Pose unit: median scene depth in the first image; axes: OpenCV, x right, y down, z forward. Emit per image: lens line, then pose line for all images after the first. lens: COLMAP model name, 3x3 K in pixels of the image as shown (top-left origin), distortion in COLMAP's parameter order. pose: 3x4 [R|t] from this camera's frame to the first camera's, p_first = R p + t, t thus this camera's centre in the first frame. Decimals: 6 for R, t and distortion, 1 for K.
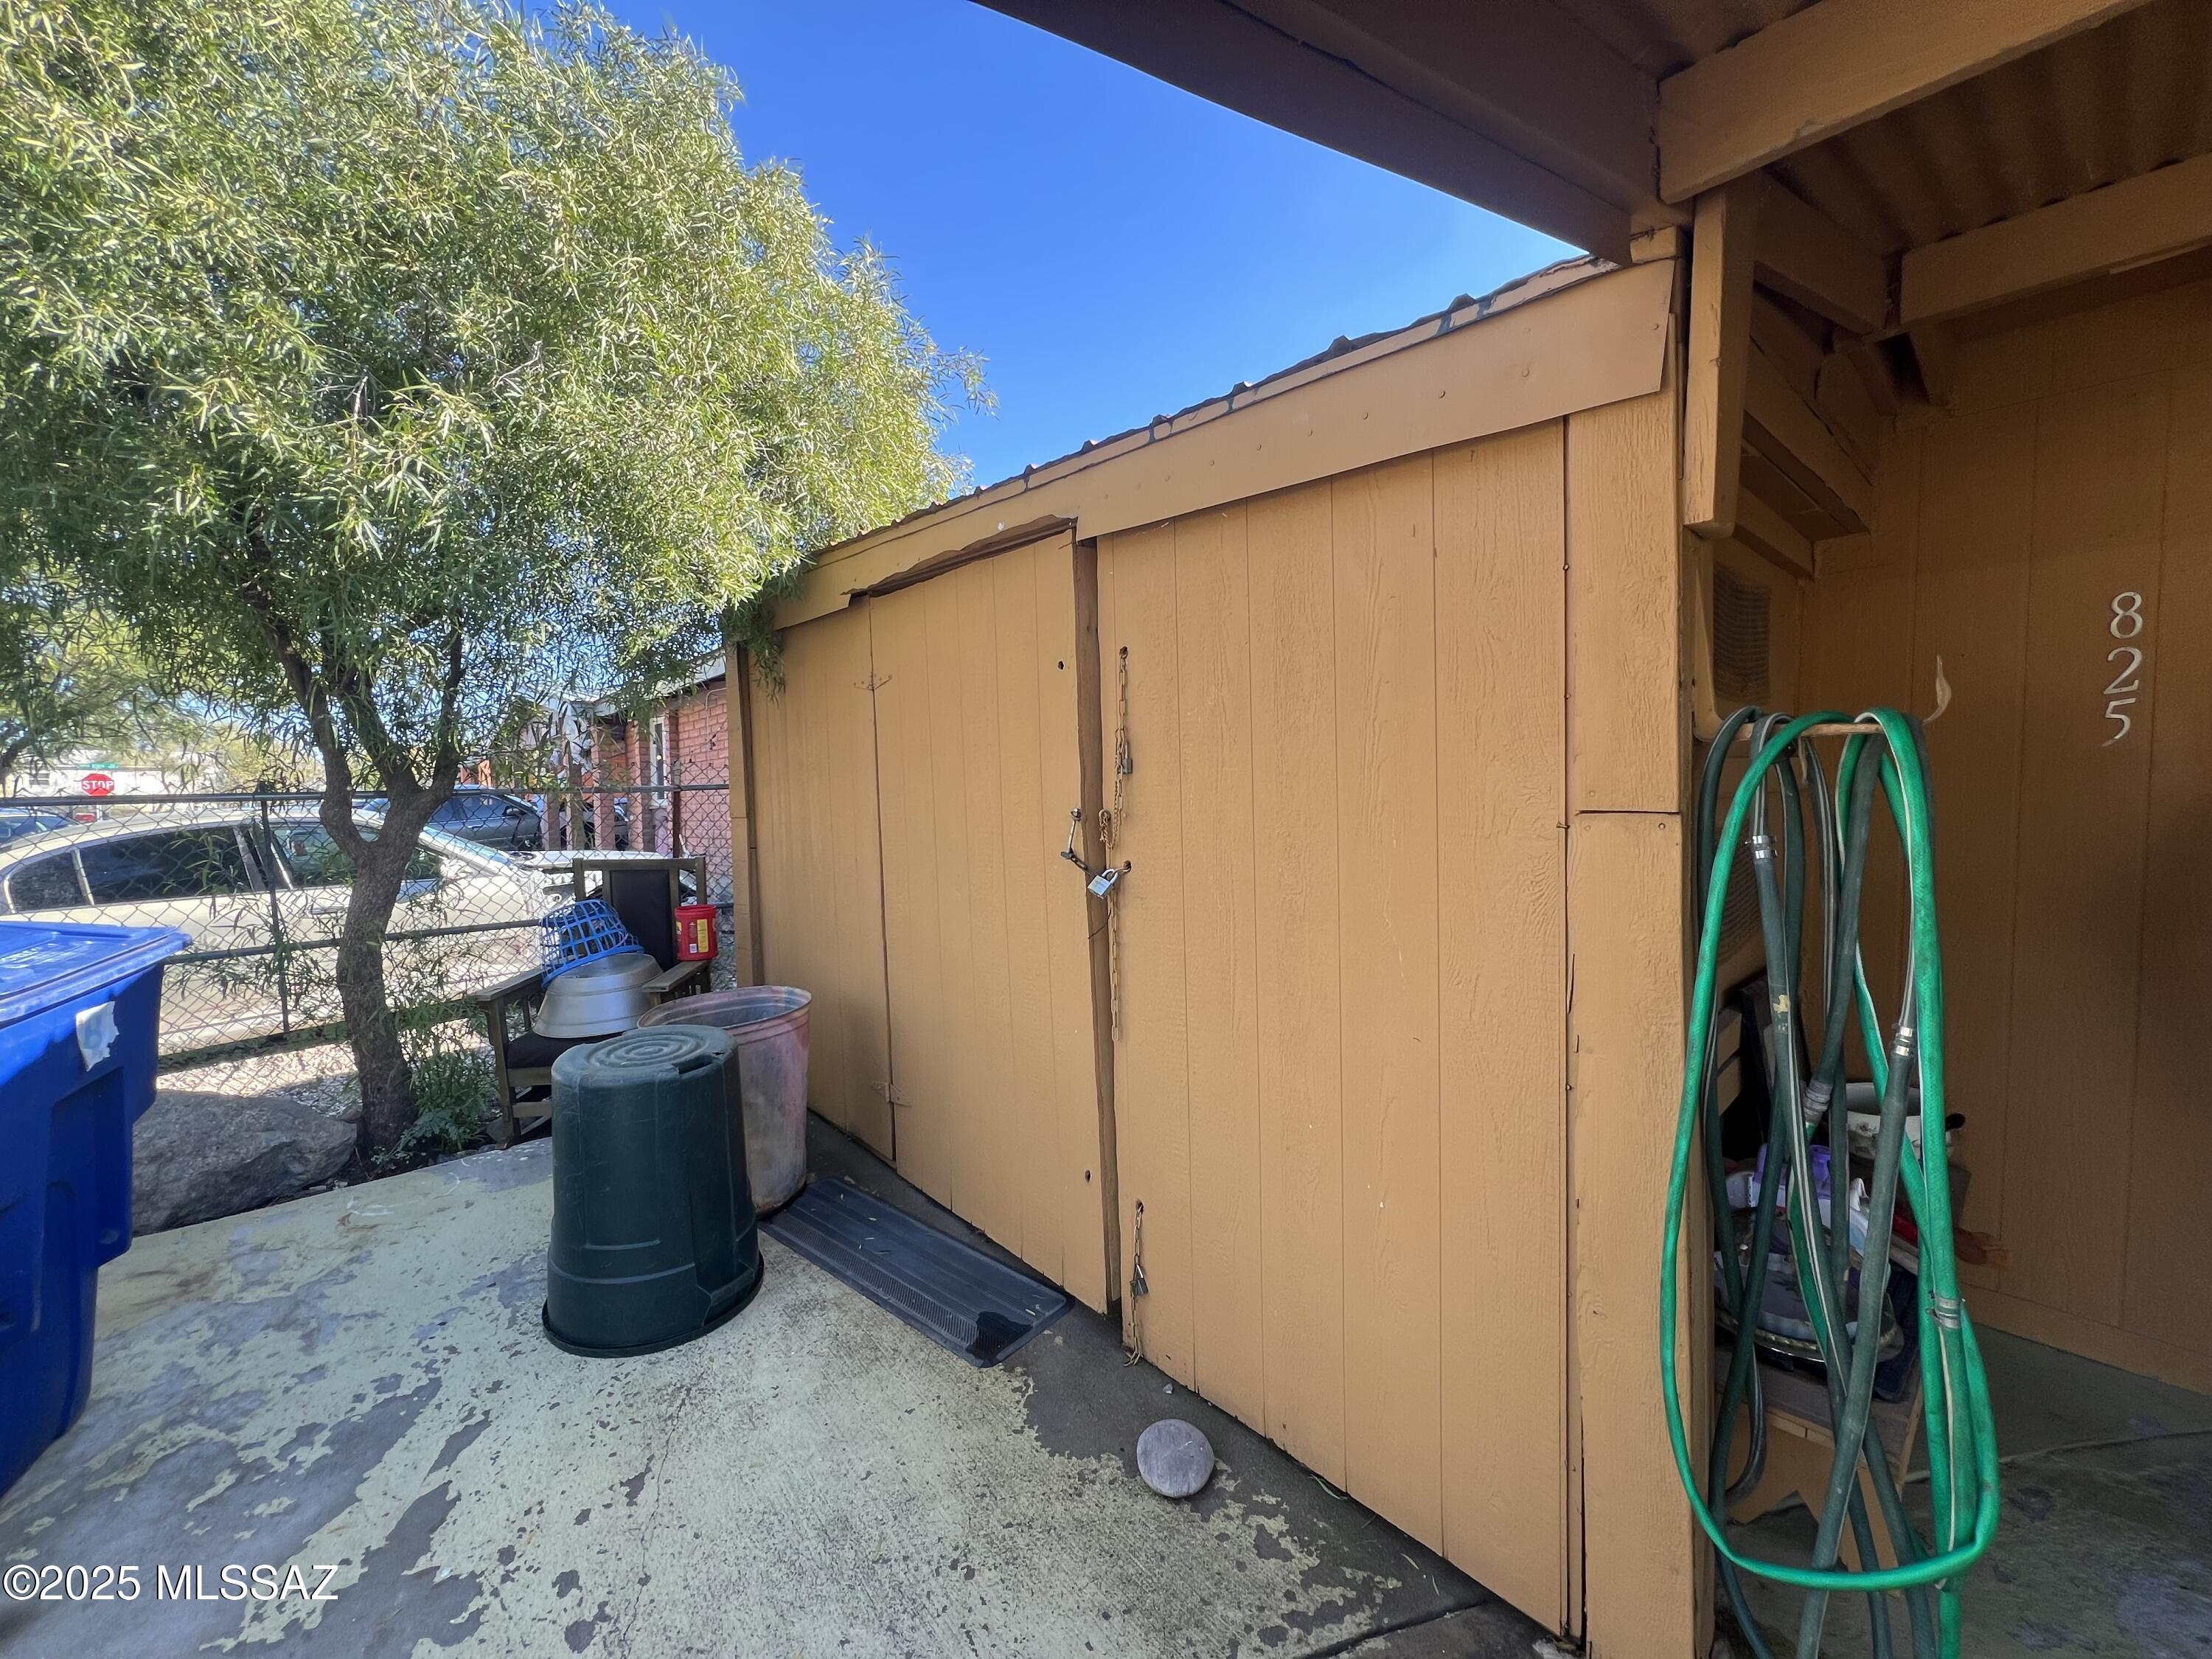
lens RADIAL K [[883.3, 0, 1103.1], [0, 883.3, 837.6], [0, 0, 1]] dist [-0.001543, 0.000566]
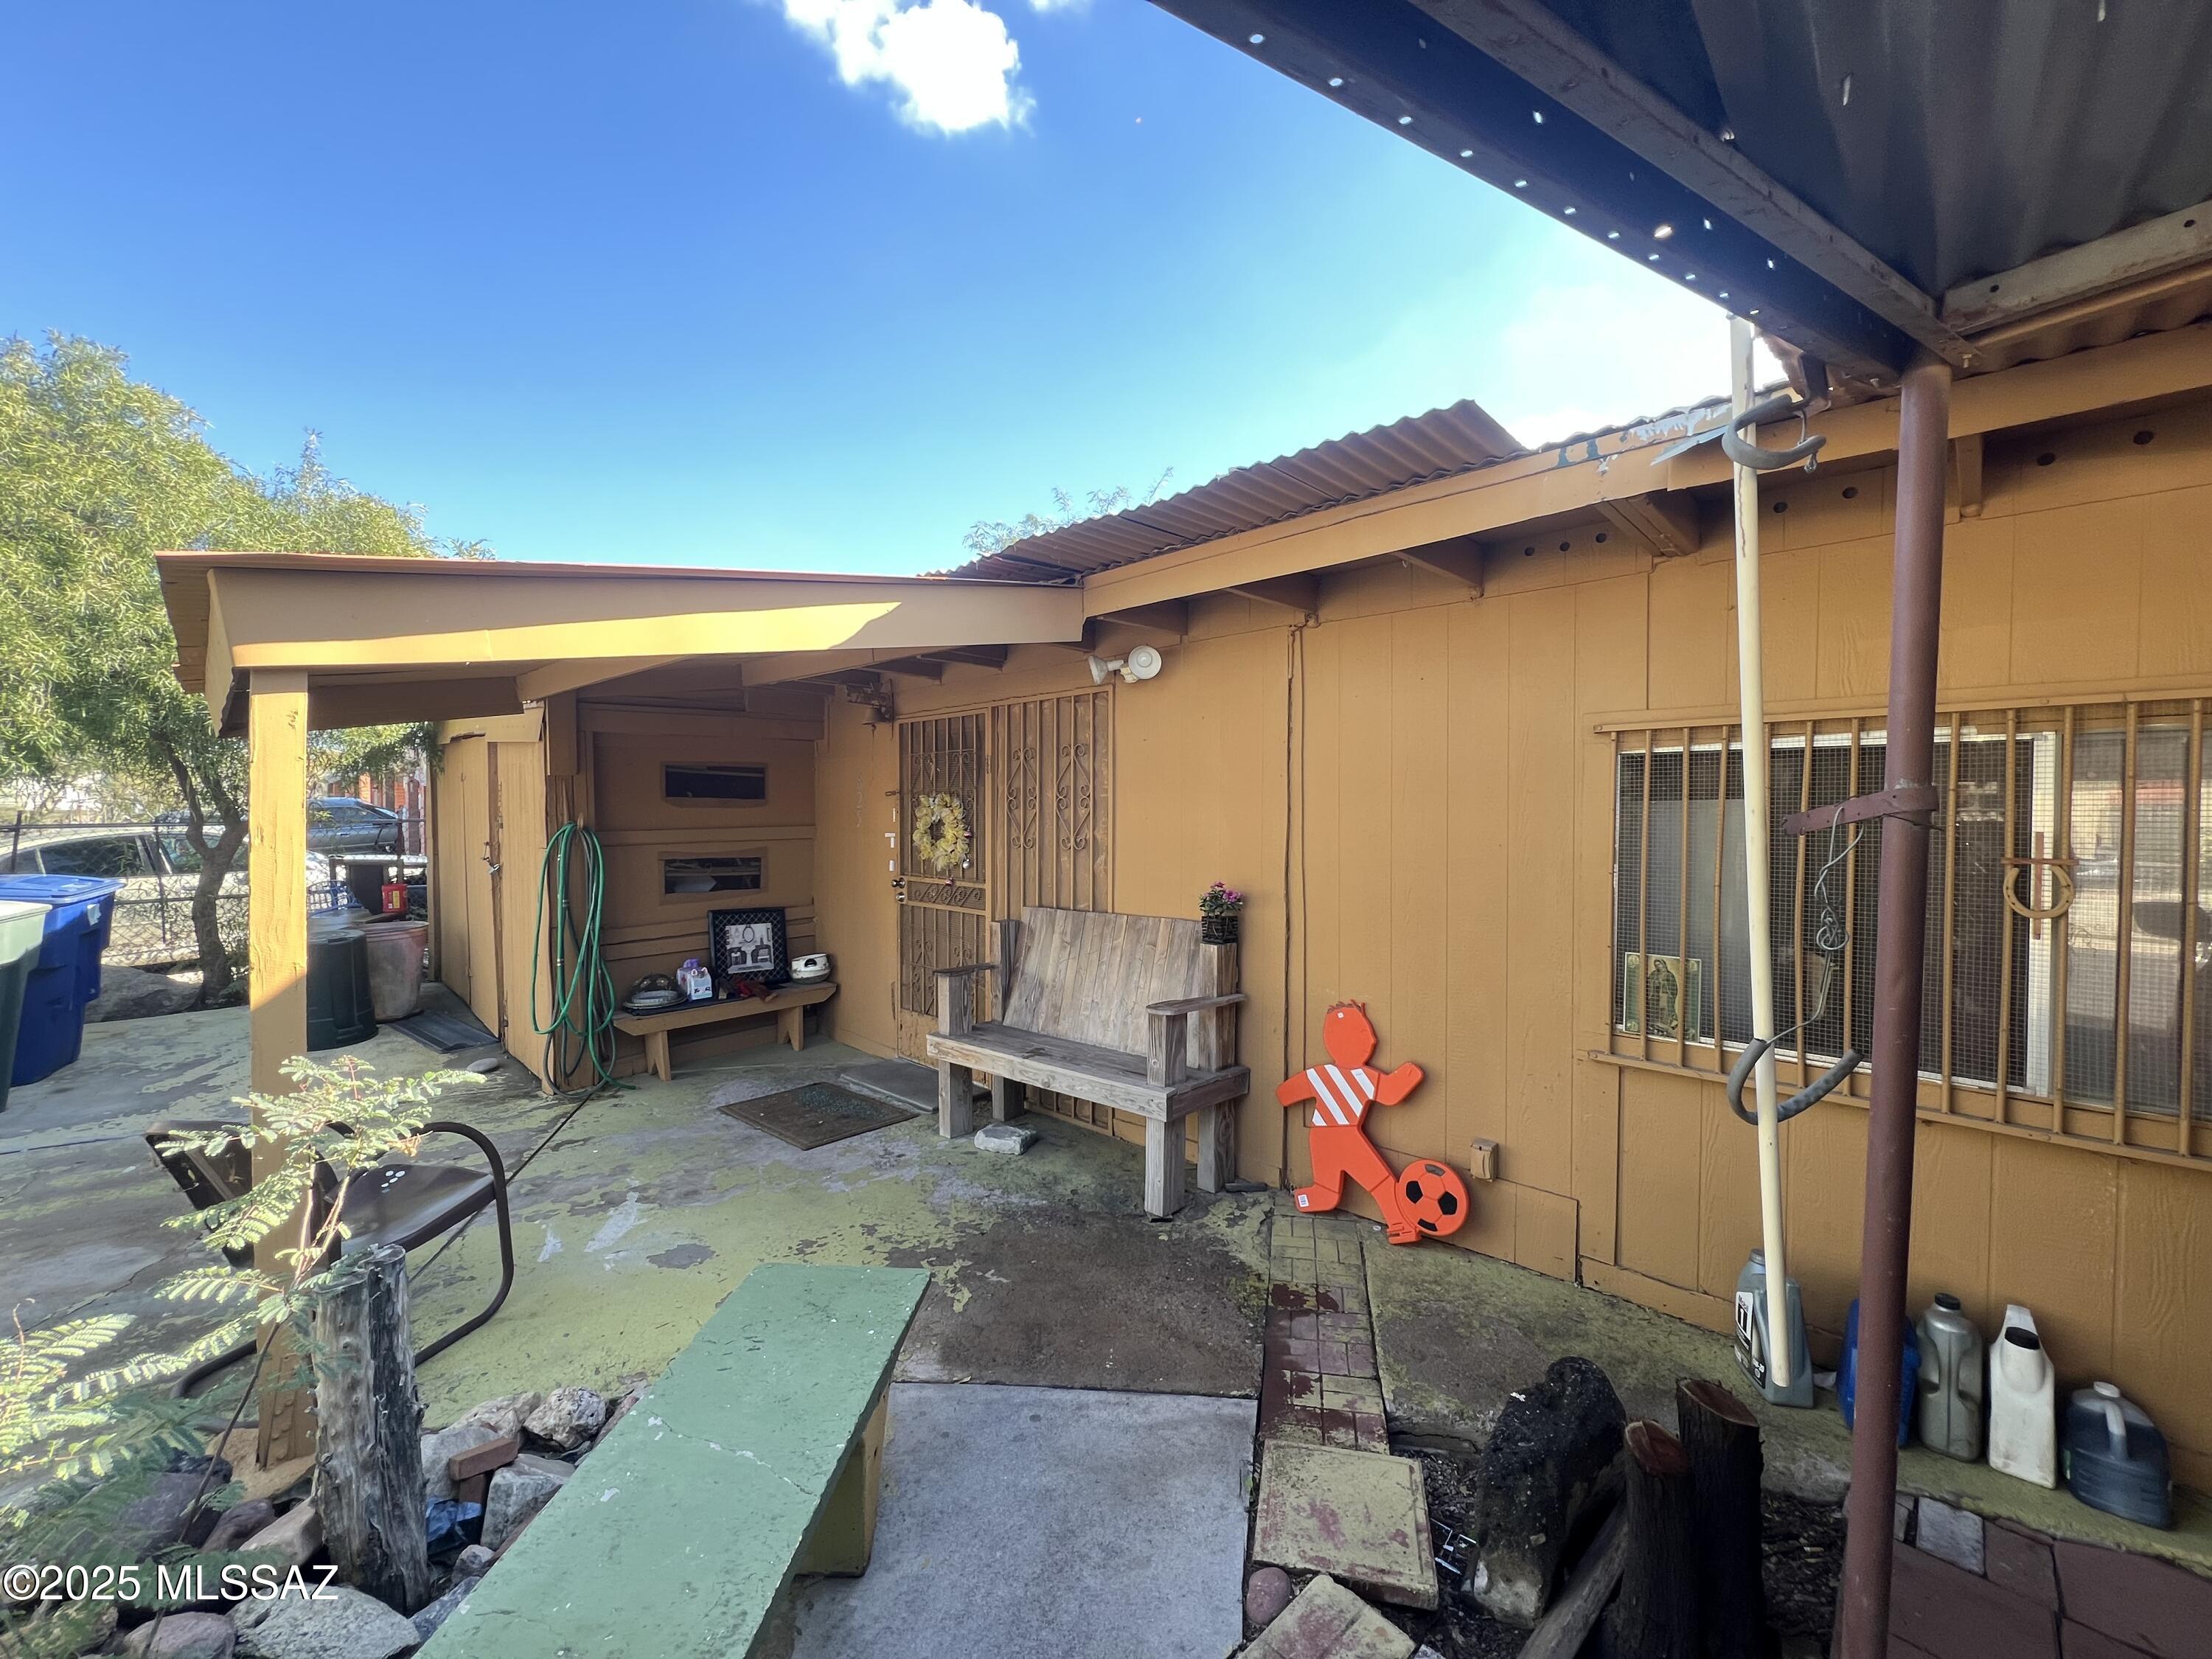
lens RADIAL K [[883.3, 0, 1103.1], [0, 883.3, 837.6], [0, 0, 1]] dist [-0.001543, 0.000566]
pose [[0.997697, 0.020605, 0.064624, 1.092063], [-0.019267, 0.999588, -0.021260, -0.015467], [-0.065035, 0.019966, 0.997683, -1.169370]]
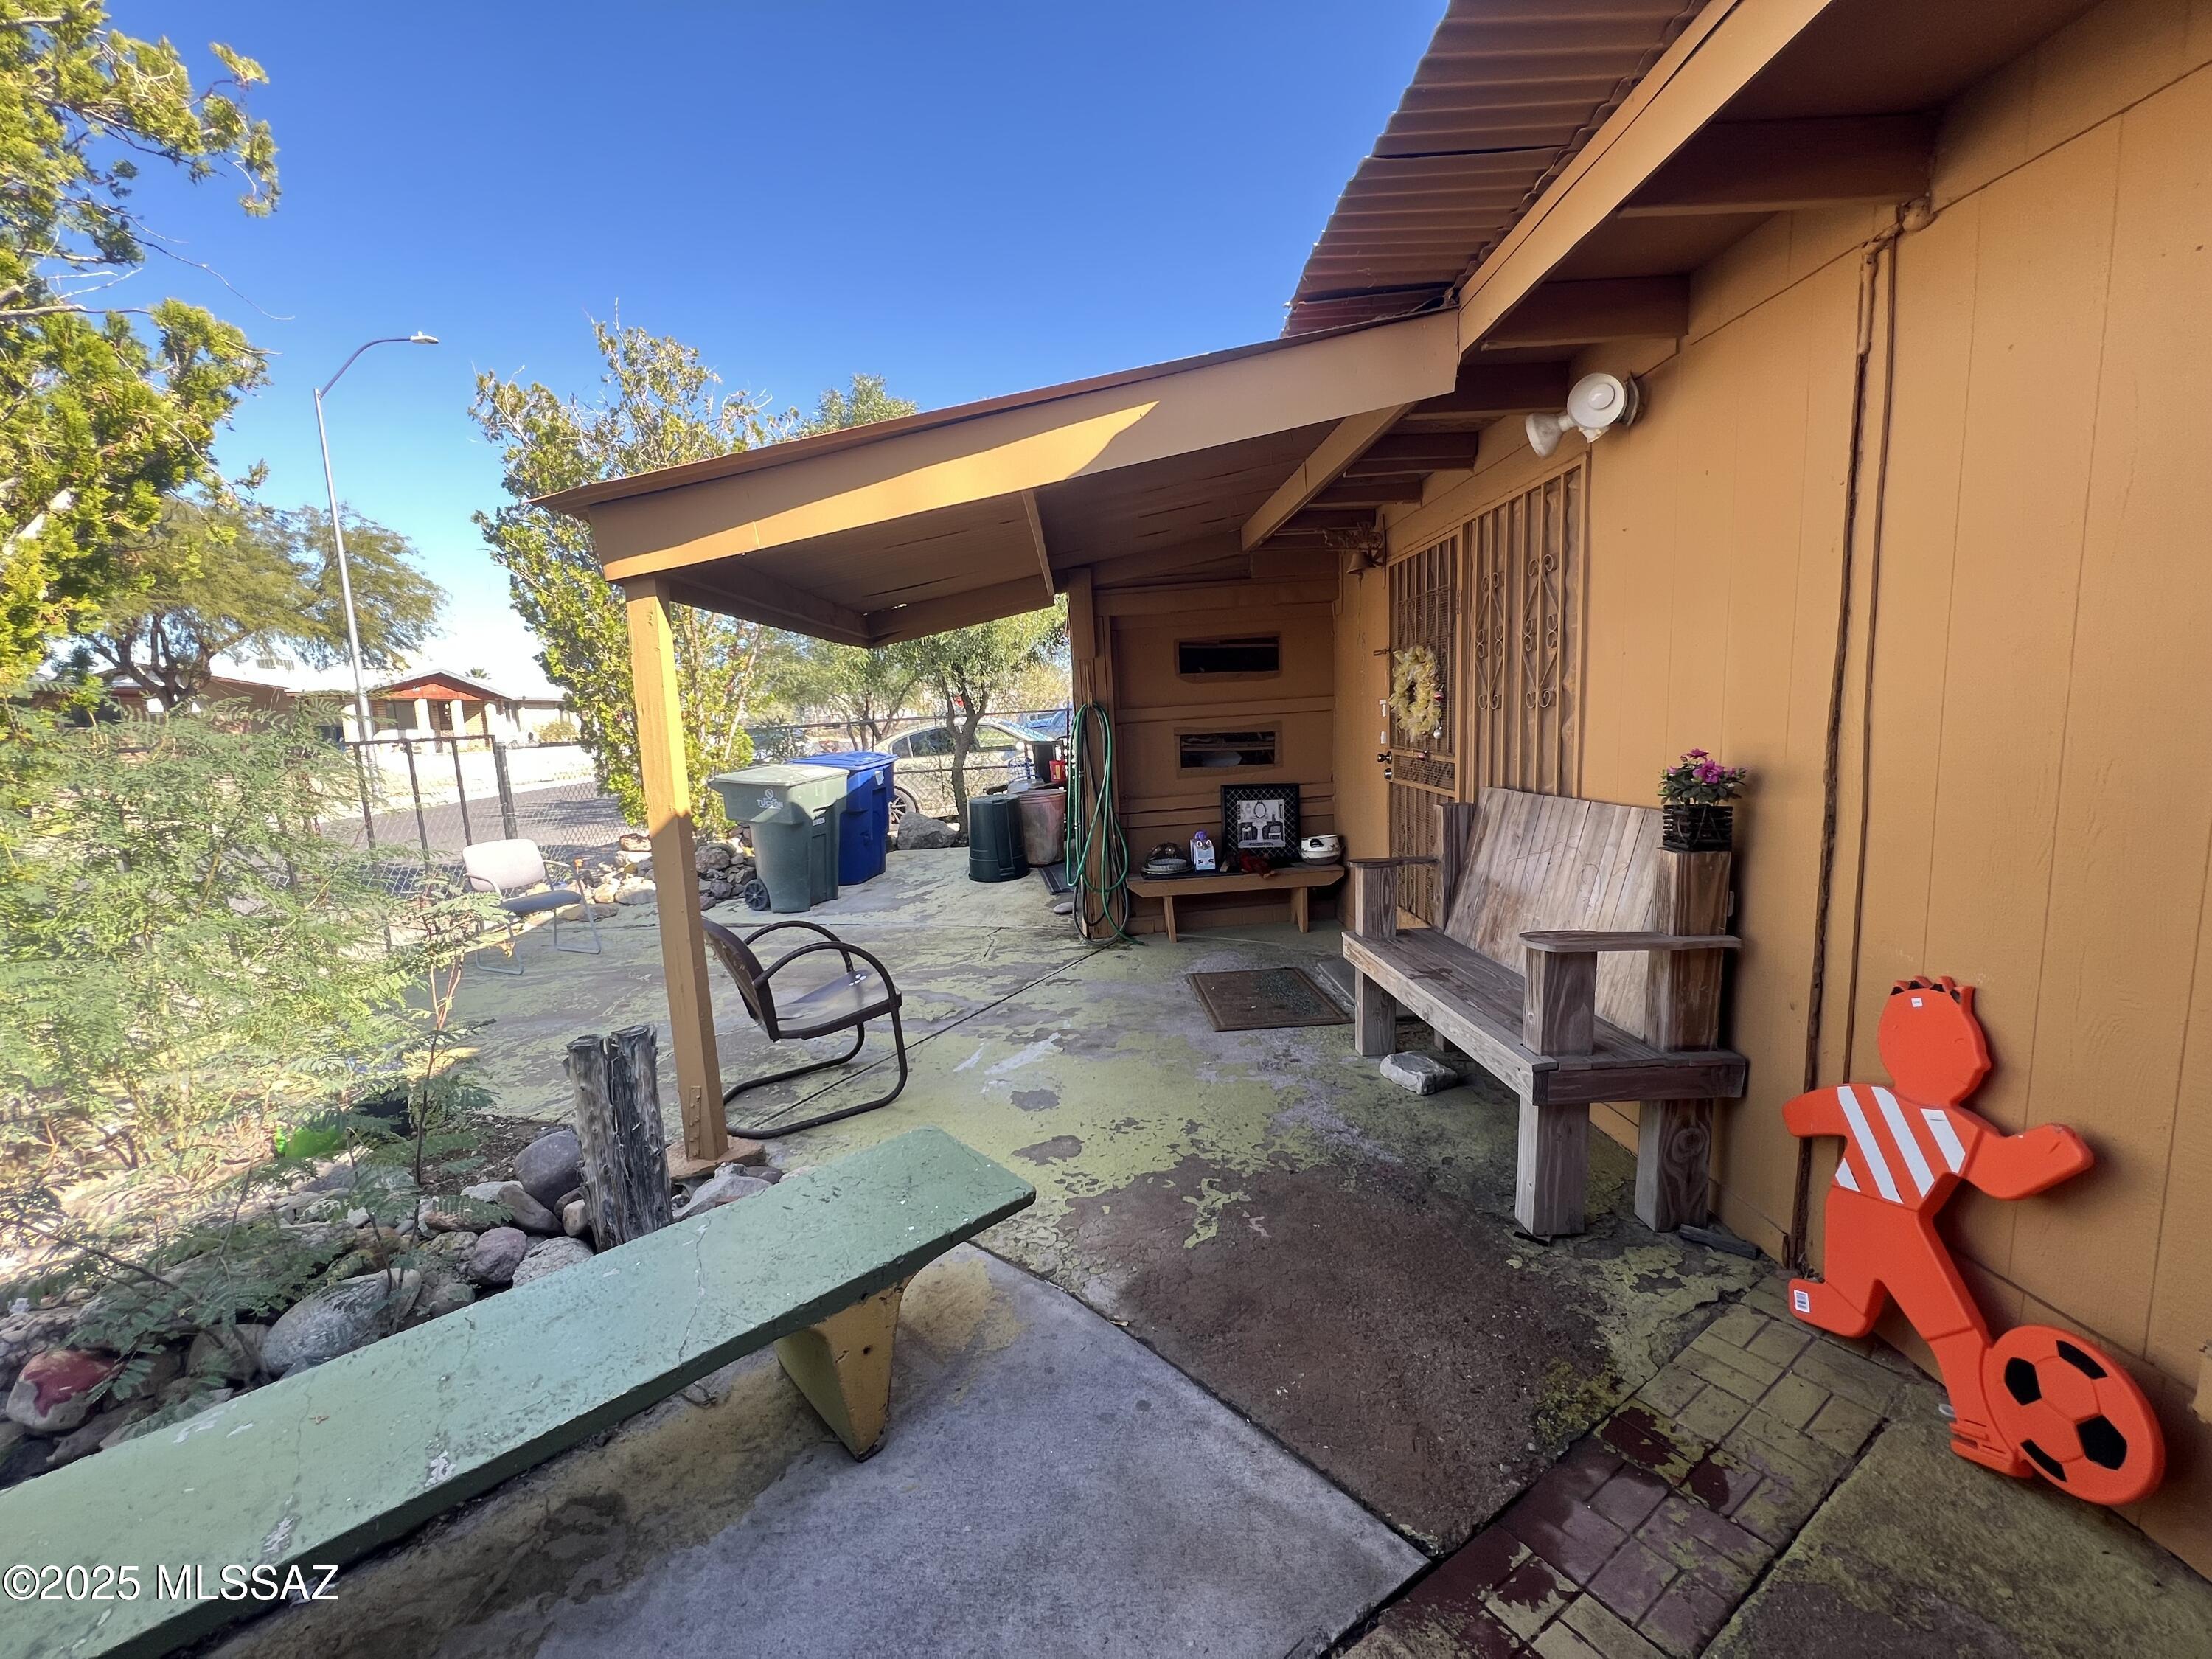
lens RADIAL K [[885.0, 0, 1101.3], [0, 885.0, 835.6], [0, 0, 1]] dist [-0.000605, 0.000481]
pose [[0.756926, 0.077119, -0.648935, 1.402869], [-0.001546, 0.993221, 0.116231, 0.001581], [0.653499, -0.086975, 0.751914, -0.879714]]
